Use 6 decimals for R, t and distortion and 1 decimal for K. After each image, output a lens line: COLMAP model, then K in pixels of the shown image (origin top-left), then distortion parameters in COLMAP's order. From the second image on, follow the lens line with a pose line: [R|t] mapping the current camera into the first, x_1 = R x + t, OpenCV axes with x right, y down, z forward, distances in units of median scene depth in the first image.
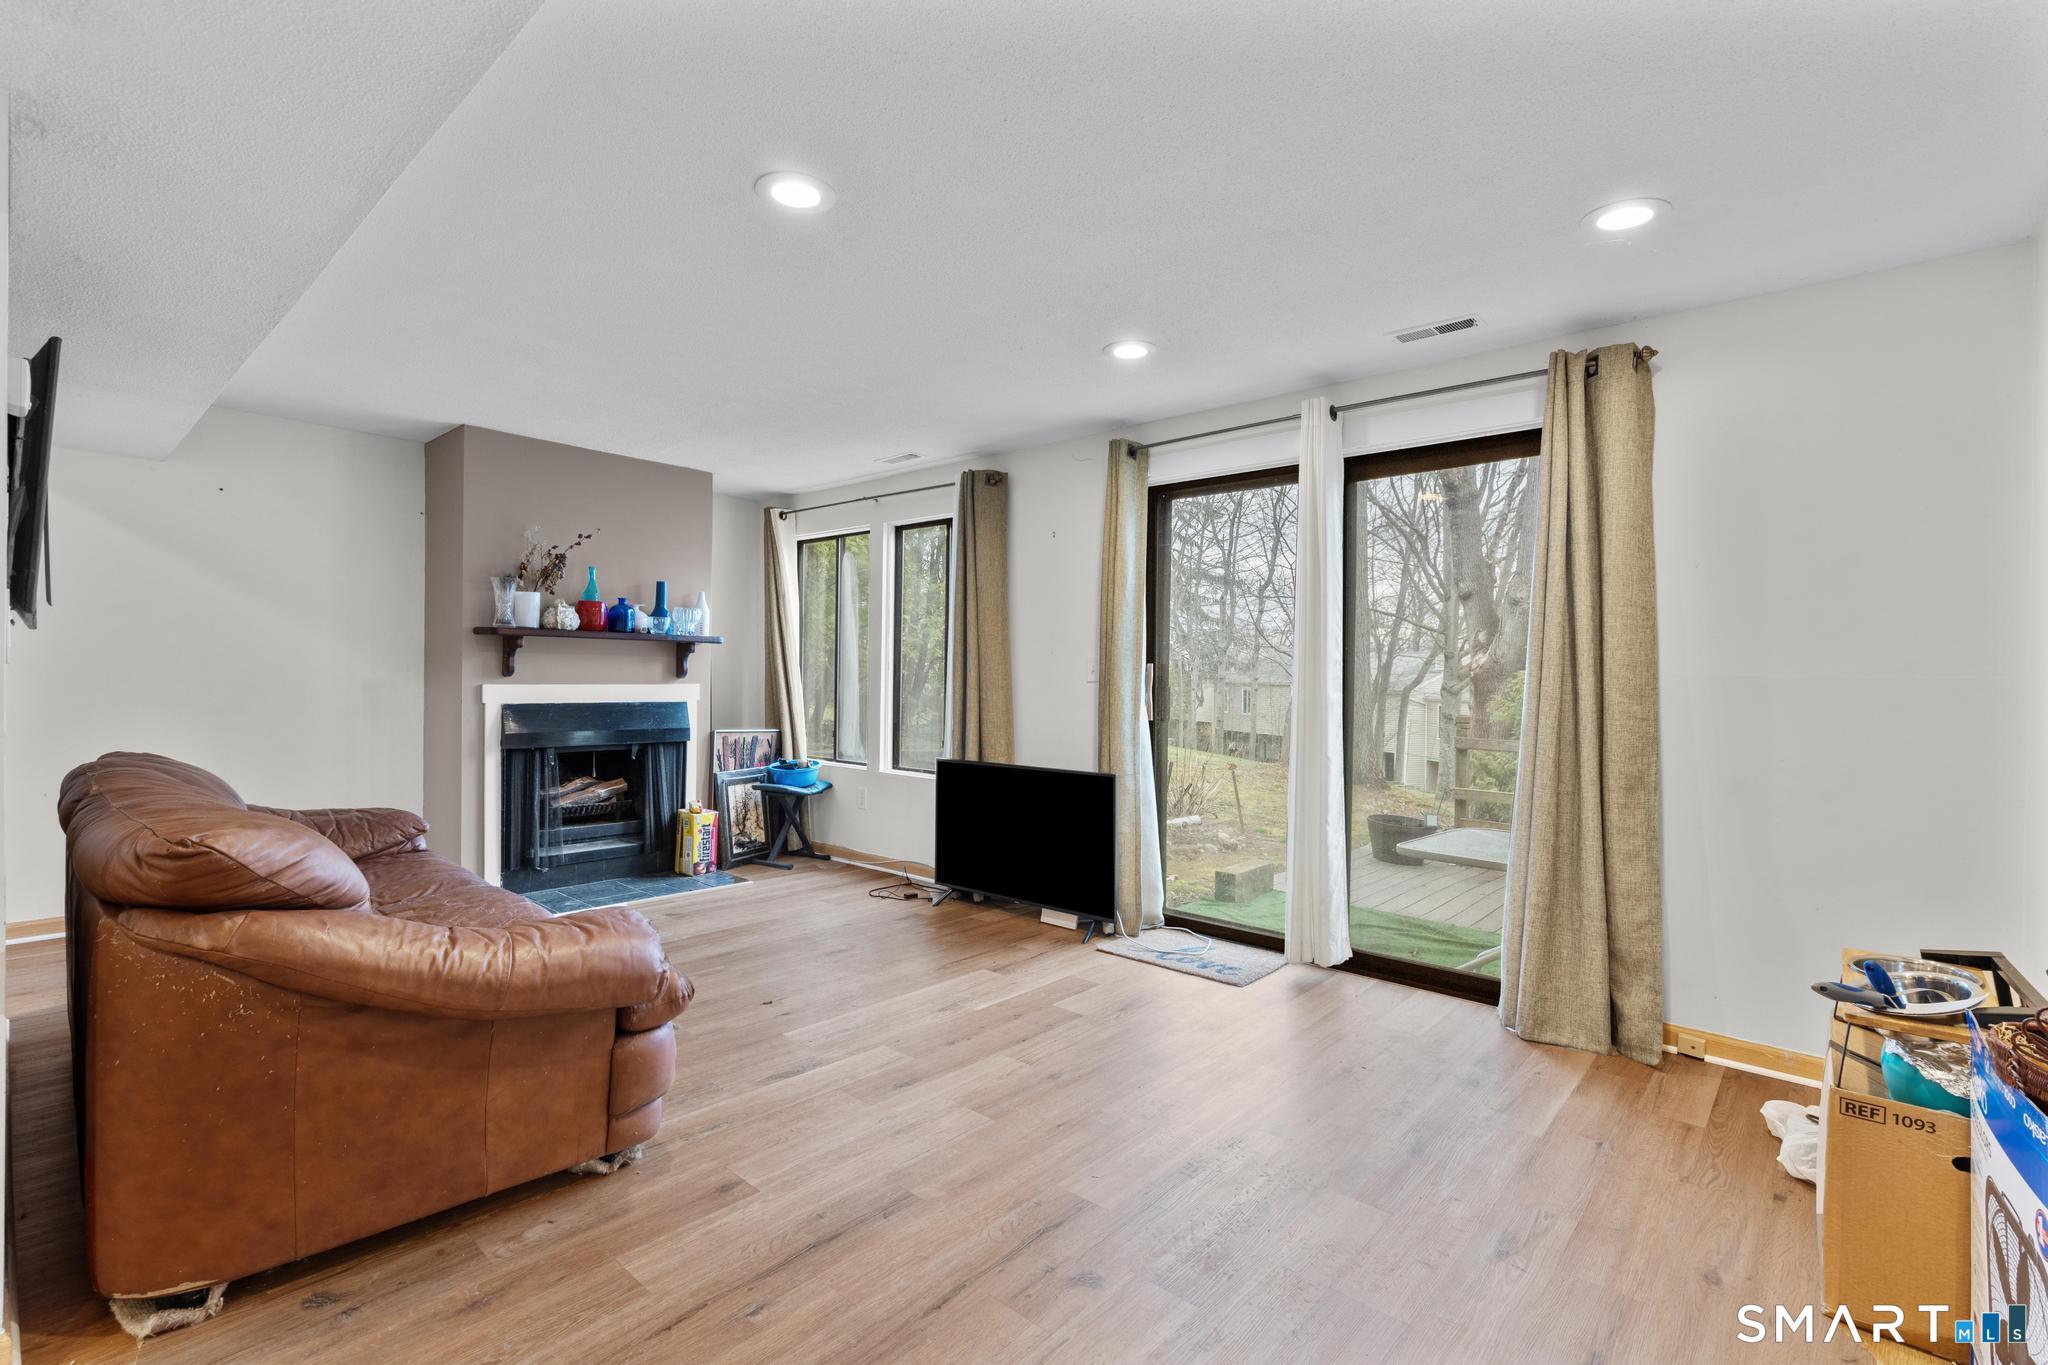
lens RADIAL K [[922.8, 0, 1024.0], [0, 922.8, 682.5], [0, 0, 1]] dist [-0.002038, 0.000142]
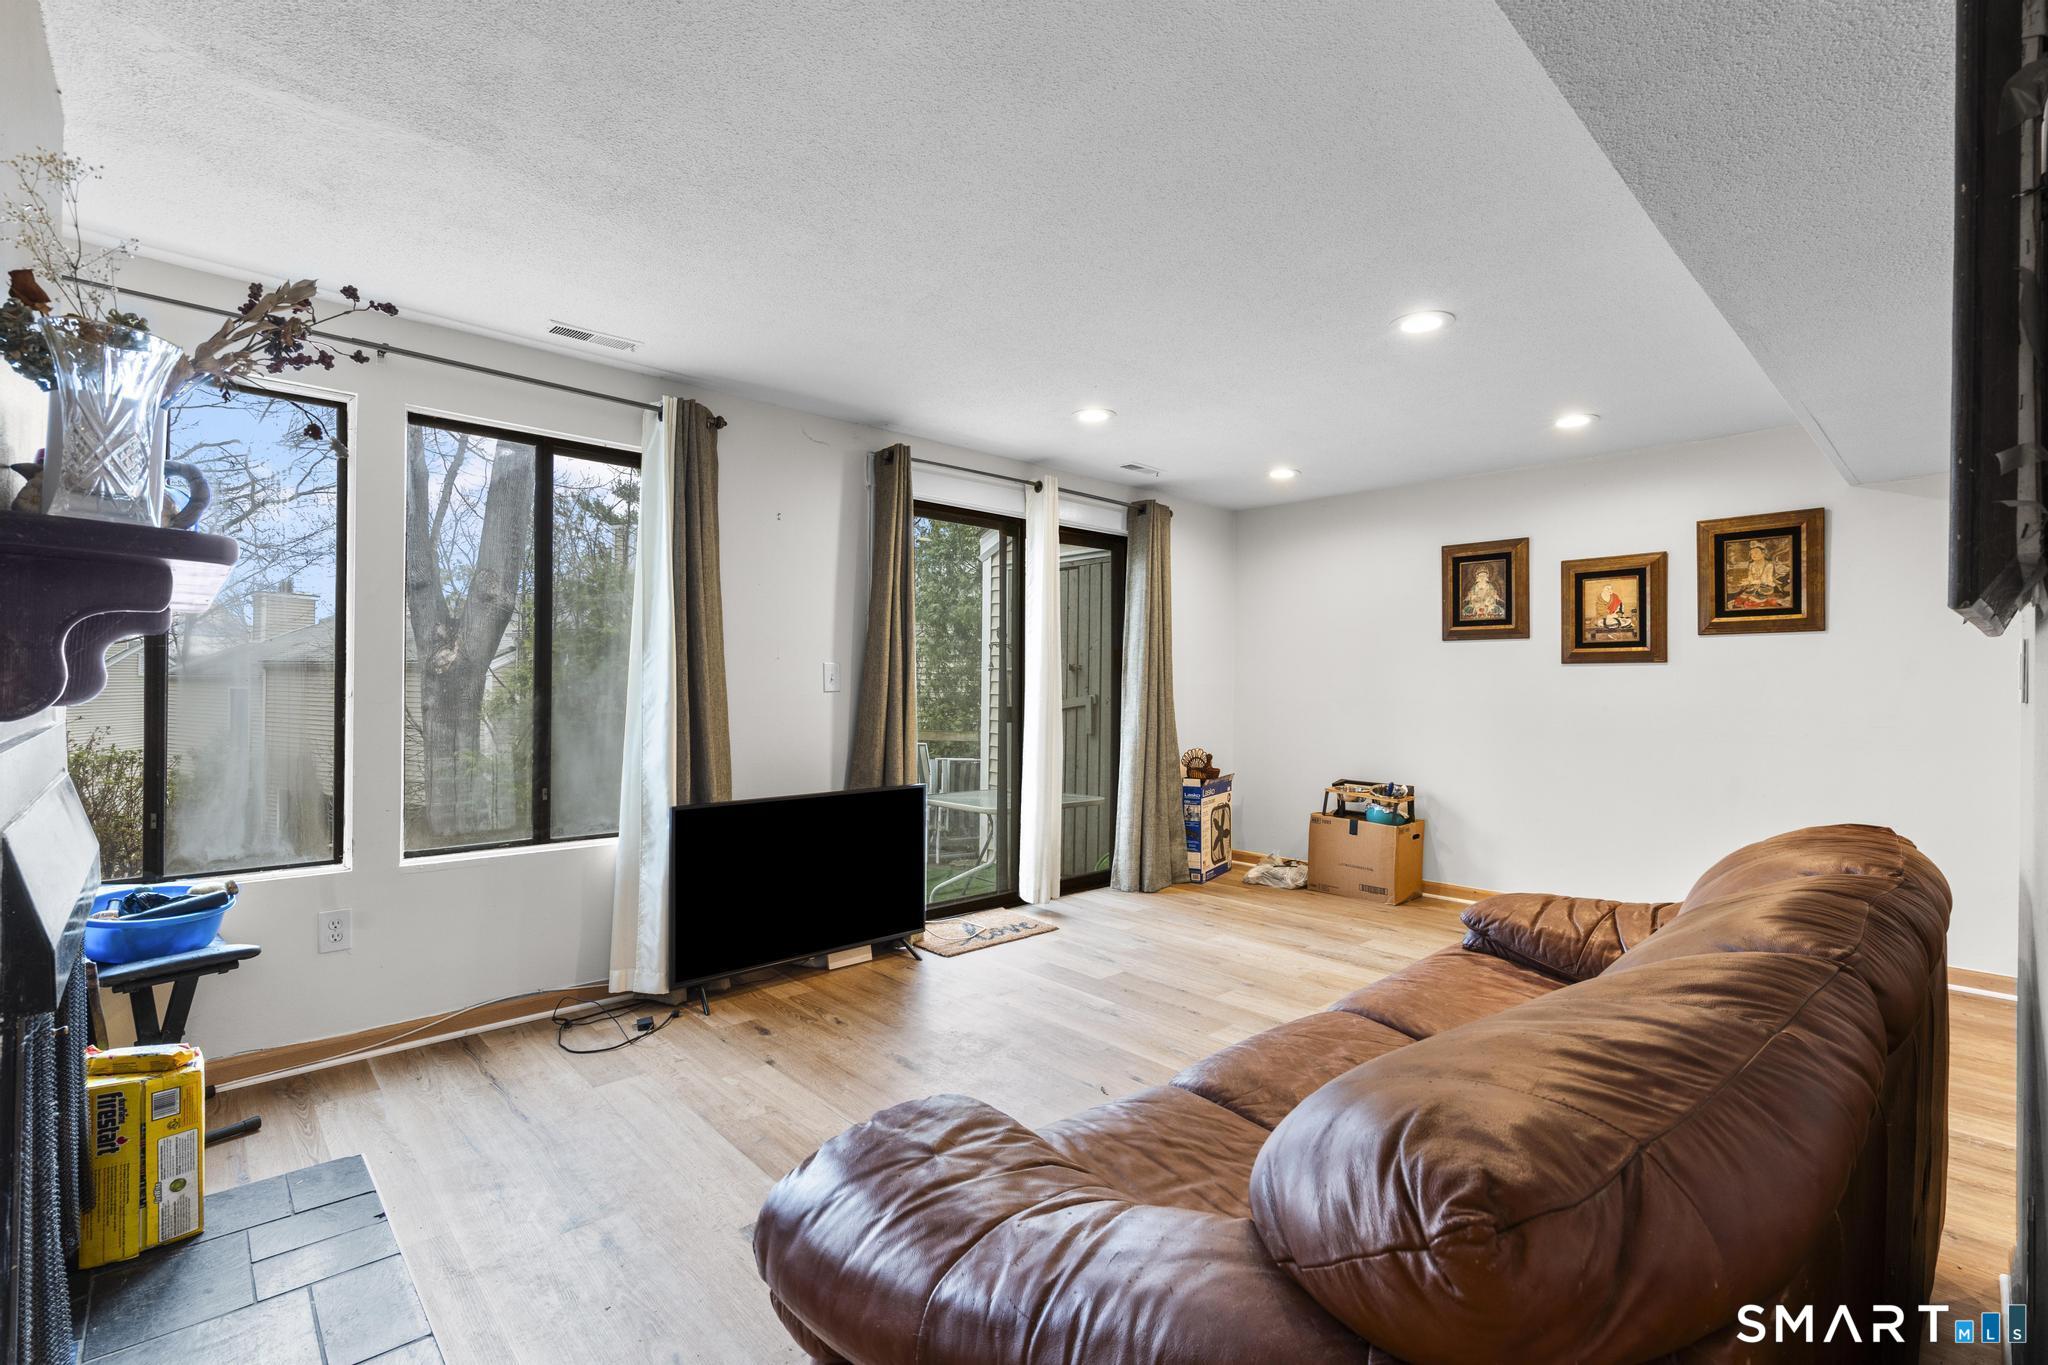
lens RADIAL K [[914.3, 0, 1024.0], [0, 914.3, 682.5], [0, 0, 1]] dist [-0.011520, 0.005895]
pose [[0.090359, -0.010681, 0.995852, -0.786761], [0.001156, 0.999943, 0.010620, -0.018878], [-0.995909, 0.000192, 0.090367, 0.716682]]
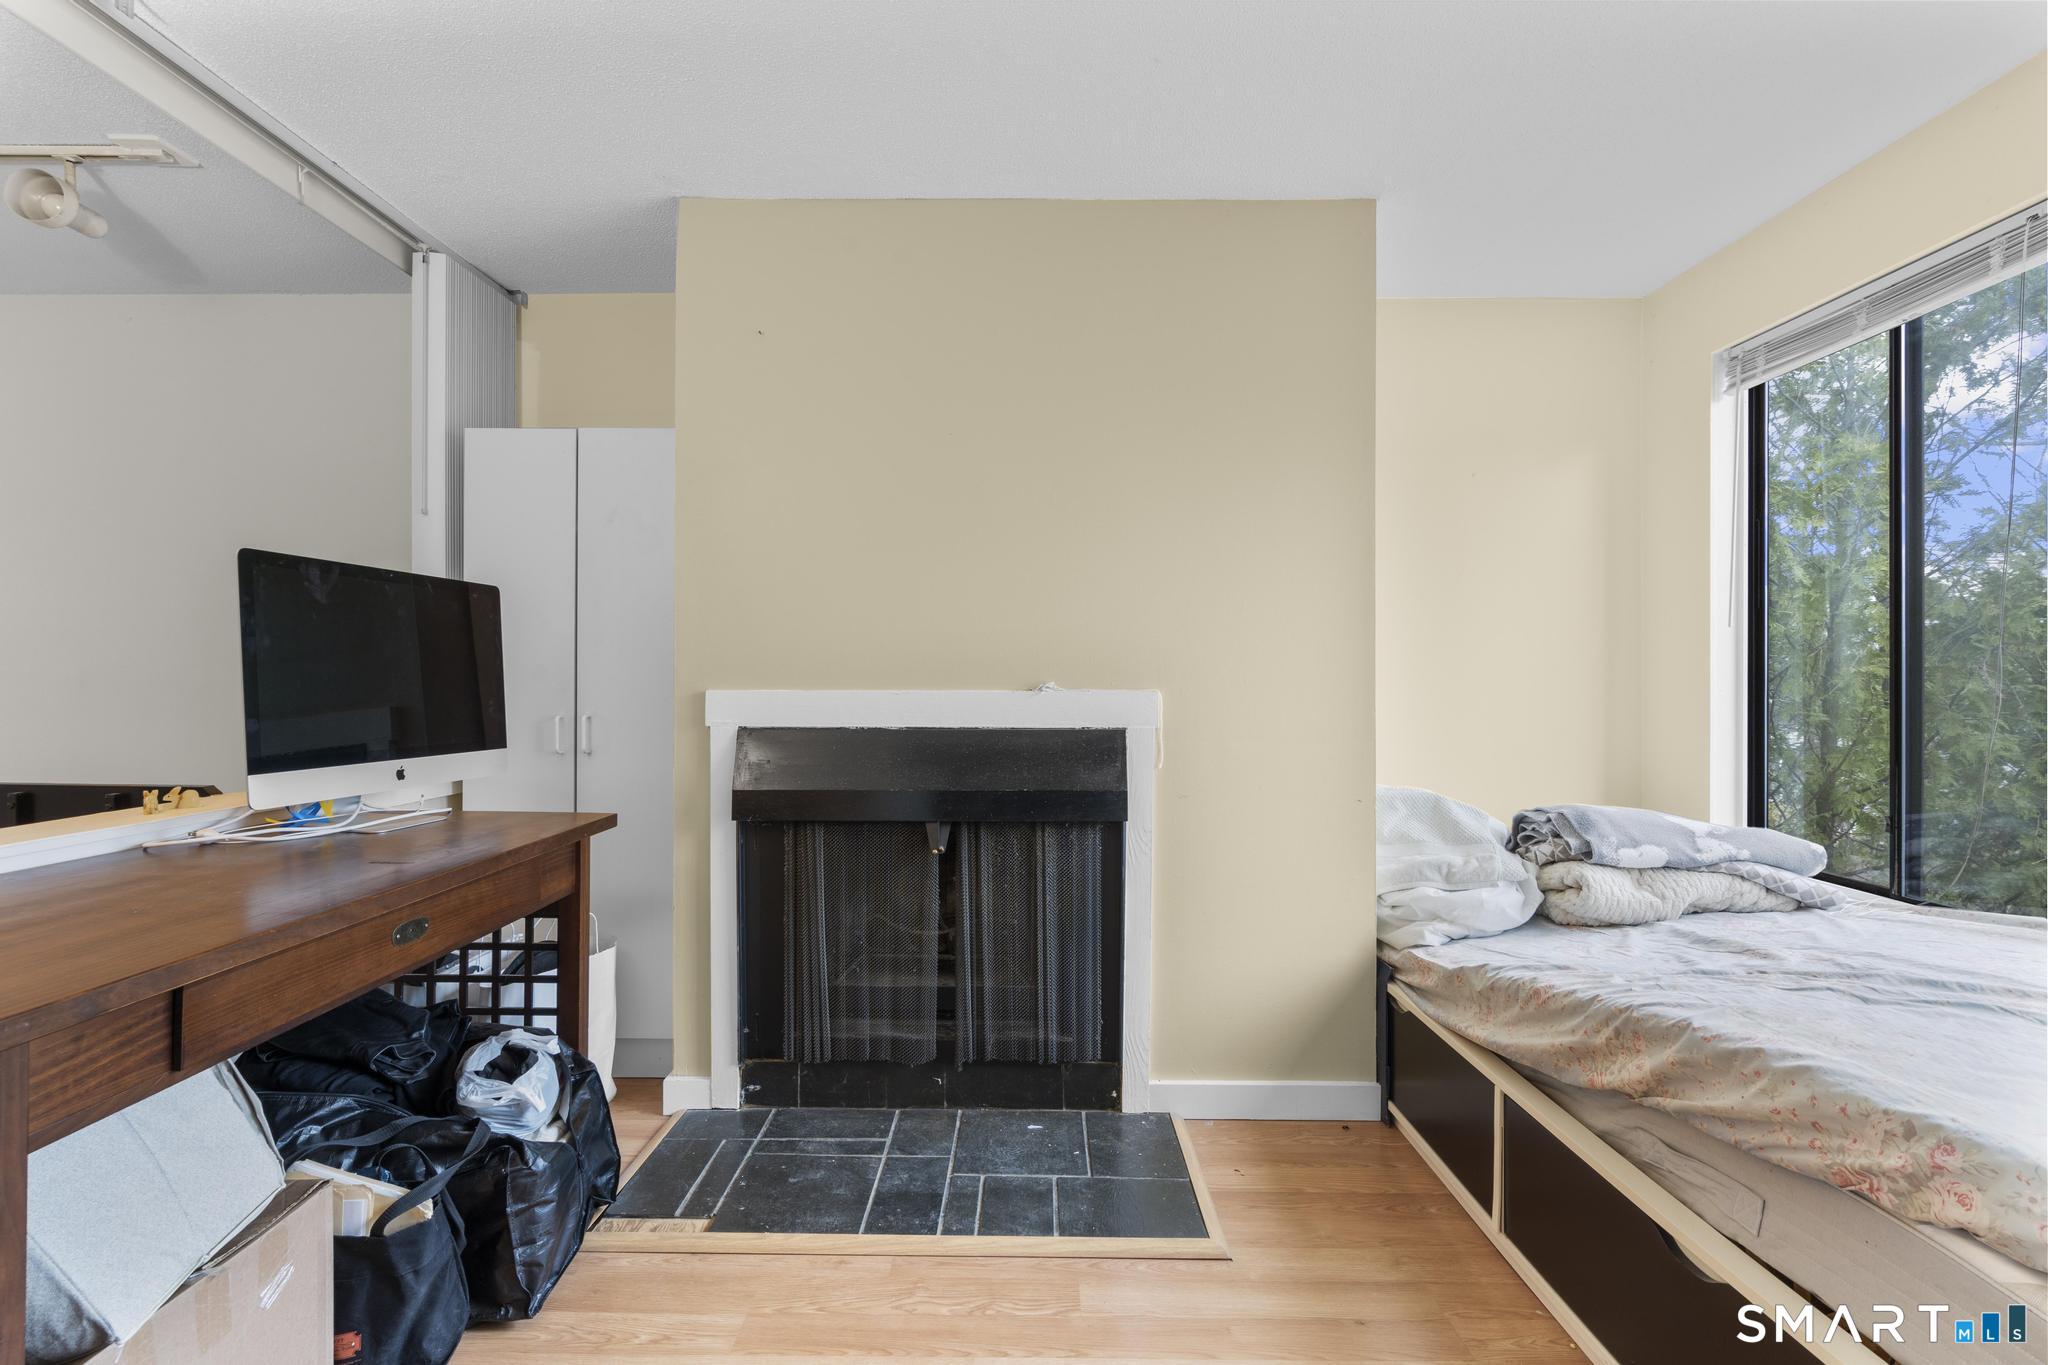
lens RADIAL K [[914.3, 0, 1024.0], [0, 914.3, 682.5], [0, 0, 1]] dist [-0.011520, 0.005895]
pose [[0.680460, -0.007287, -0.732749, -0.090427], [0.004216, 0.999973, -0.006030, 0.002133], [0.732773, 0.001014, 0.680473, 0.777936]]
